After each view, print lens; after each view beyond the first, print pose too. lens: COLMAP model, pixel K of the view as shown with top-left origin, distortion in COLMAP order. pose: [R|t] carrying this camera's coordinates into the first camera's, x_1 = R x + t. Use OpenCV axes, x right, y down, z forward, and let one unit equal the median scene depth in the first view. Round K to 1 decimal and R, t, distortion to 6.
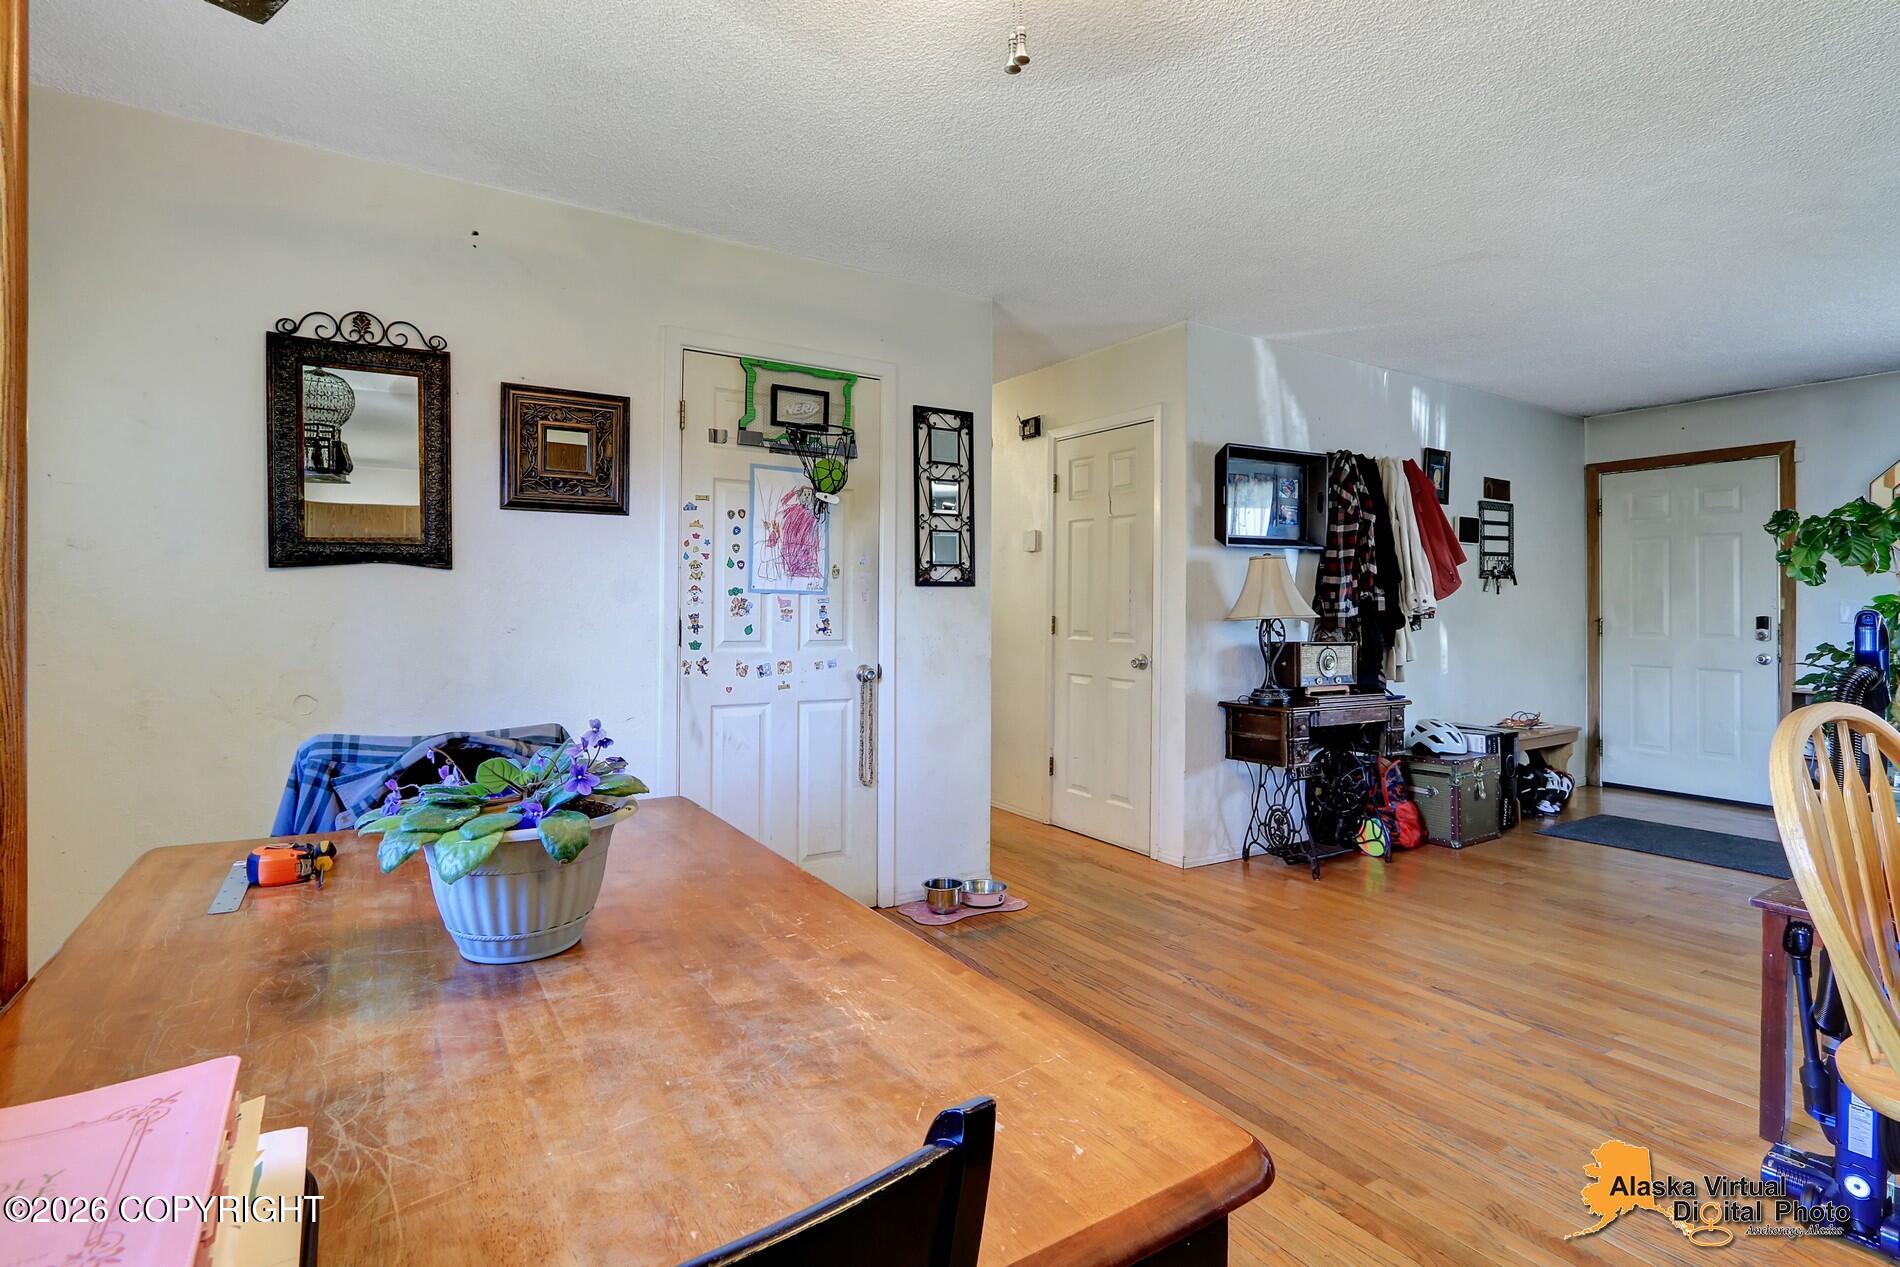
lens RADIAL K [[951.0, 0, 952.0], [0, 951.0, 615.2], [0, 0, 1]] dist [-0.005041, -0.000625]
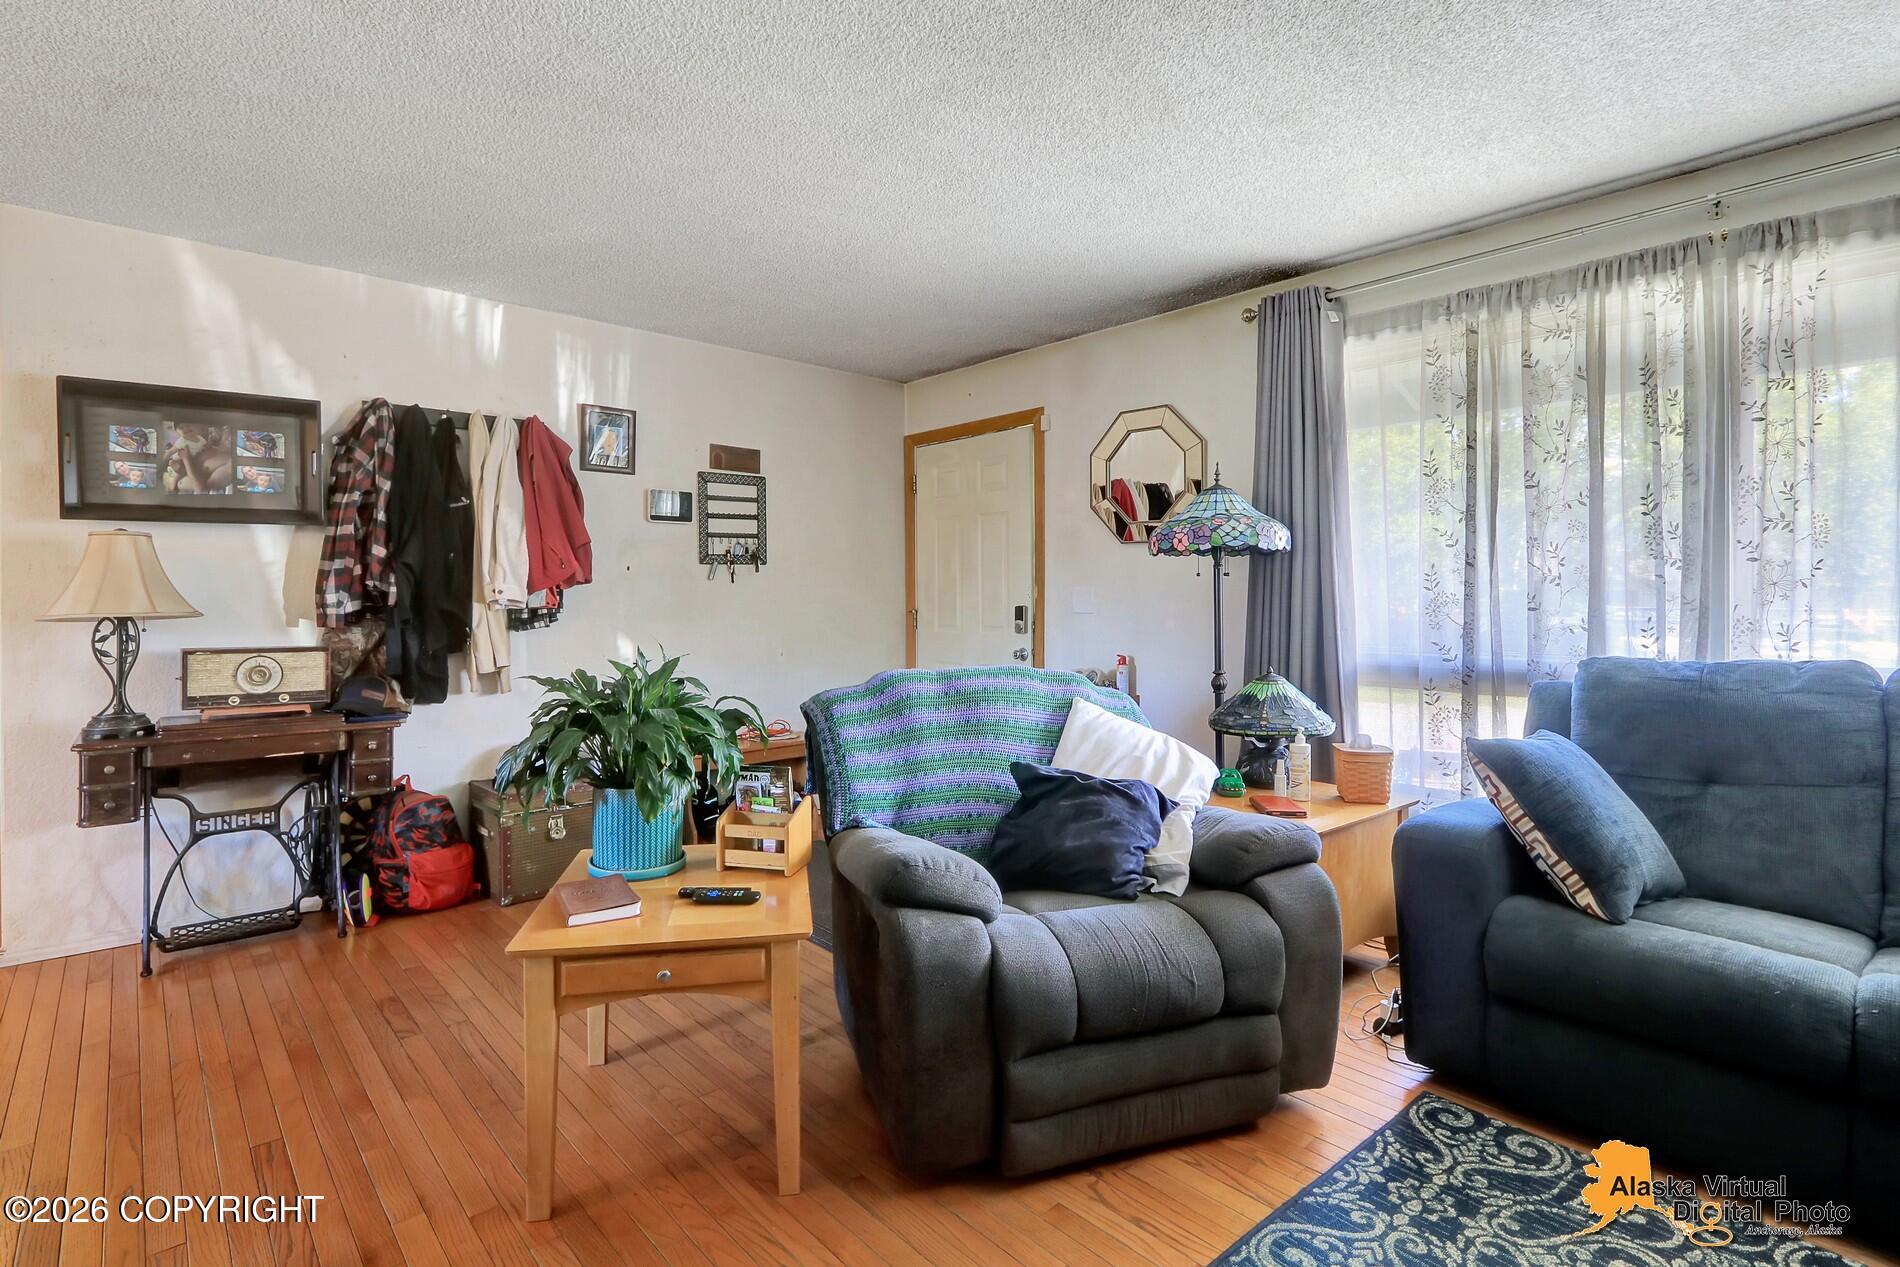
lens RADIAL K [[951.0, 0, 952.0], [0, 951.0, 615.2], [0, 0, 1]] dist [-0.005041, -0.000625]
pose [[0.986321, -0.012784, 0.164341, 0.636043], [0.011882, 0.999908, 0.006472, 0.003401], [-0.164409, -0.004430, 0.986382, 0.135576]]
